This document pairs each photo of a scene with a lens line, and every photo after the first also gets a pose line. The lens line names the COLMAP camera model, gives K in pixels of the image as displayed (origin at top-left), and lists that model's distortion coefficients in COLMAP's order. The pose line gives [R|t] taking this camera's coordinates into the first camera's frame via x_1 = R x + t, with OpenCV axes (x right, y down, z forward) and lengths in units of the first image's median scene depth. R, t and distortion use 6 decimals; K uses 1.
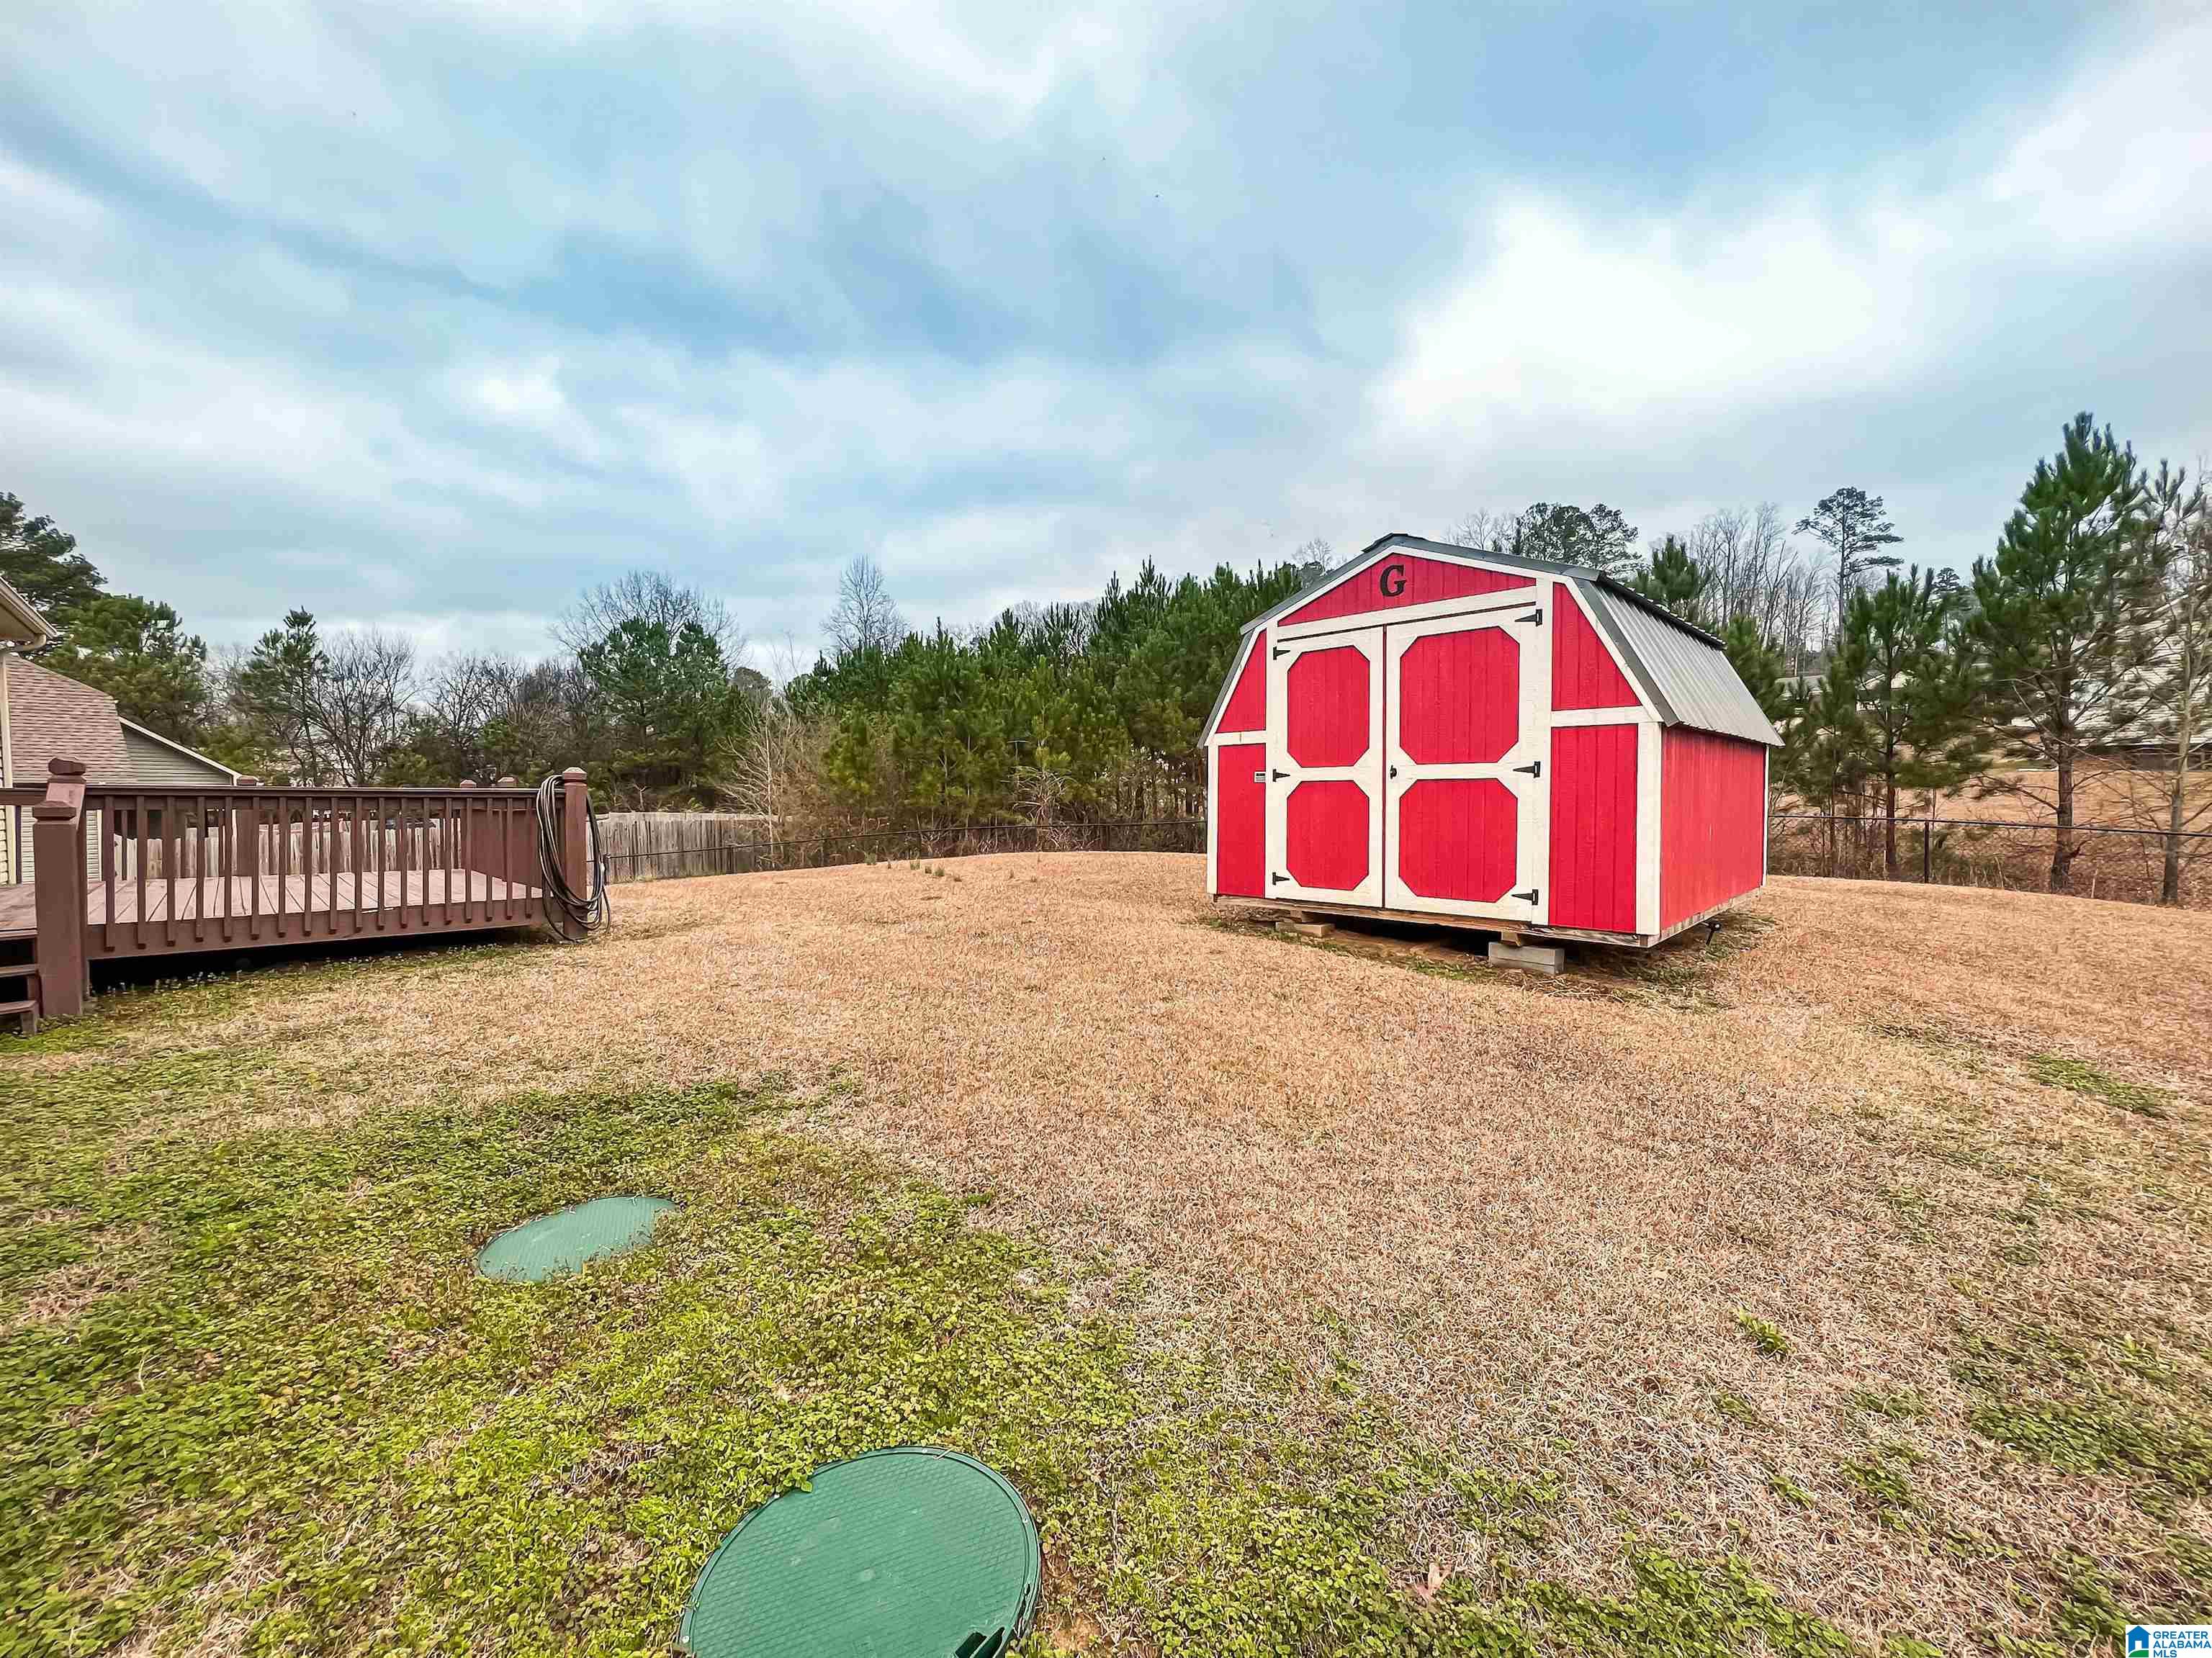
lens RADIAL K [[904.8, 0, 1113.4], [0, 904.8, 821.4], [0, 0, 1]] dist [-0.000423, -0.000137]
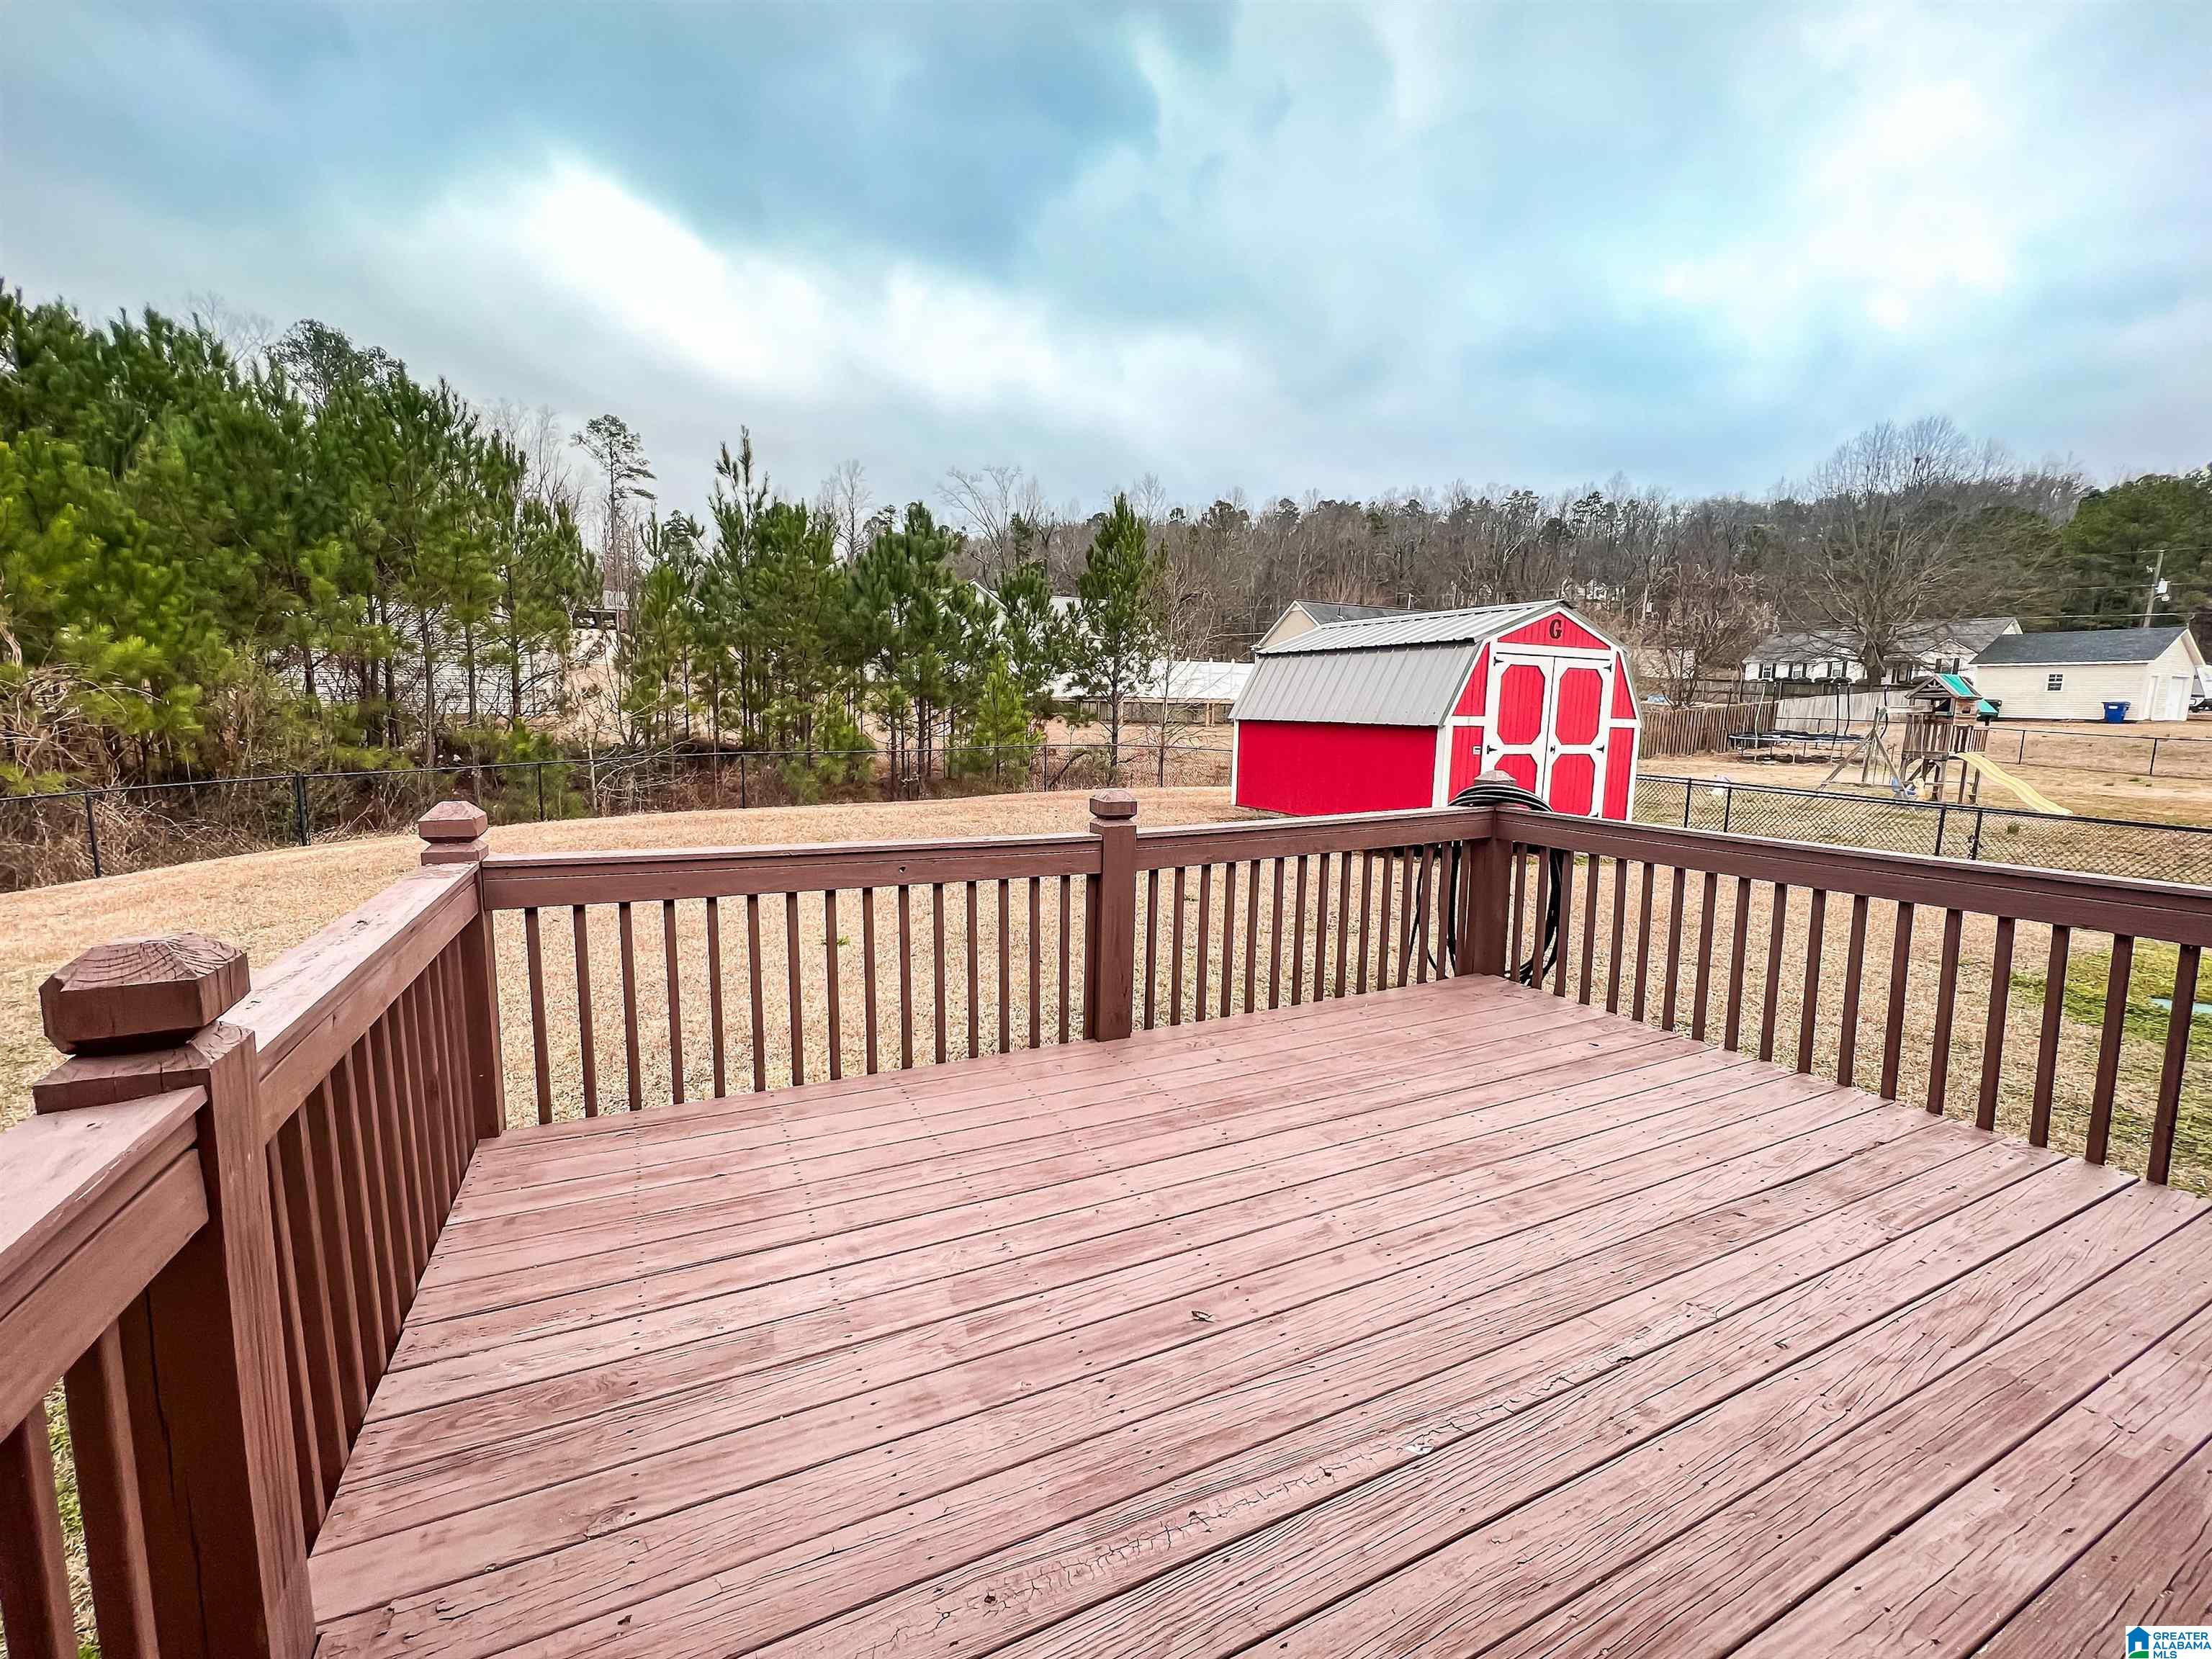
lens RADIAL K [[904.9, 0, 1113.4], [0, 904.9, 821.9], [0, 0, 1]] dist [-0.000423, -0.000137]
pose [[0.322126, -0.108864, 0.940417, -1.338101], [0.001821, 0.993436, 0.114377, -0.101435], [-0.946695, -0.035131, 0.320209, 1.102518]]
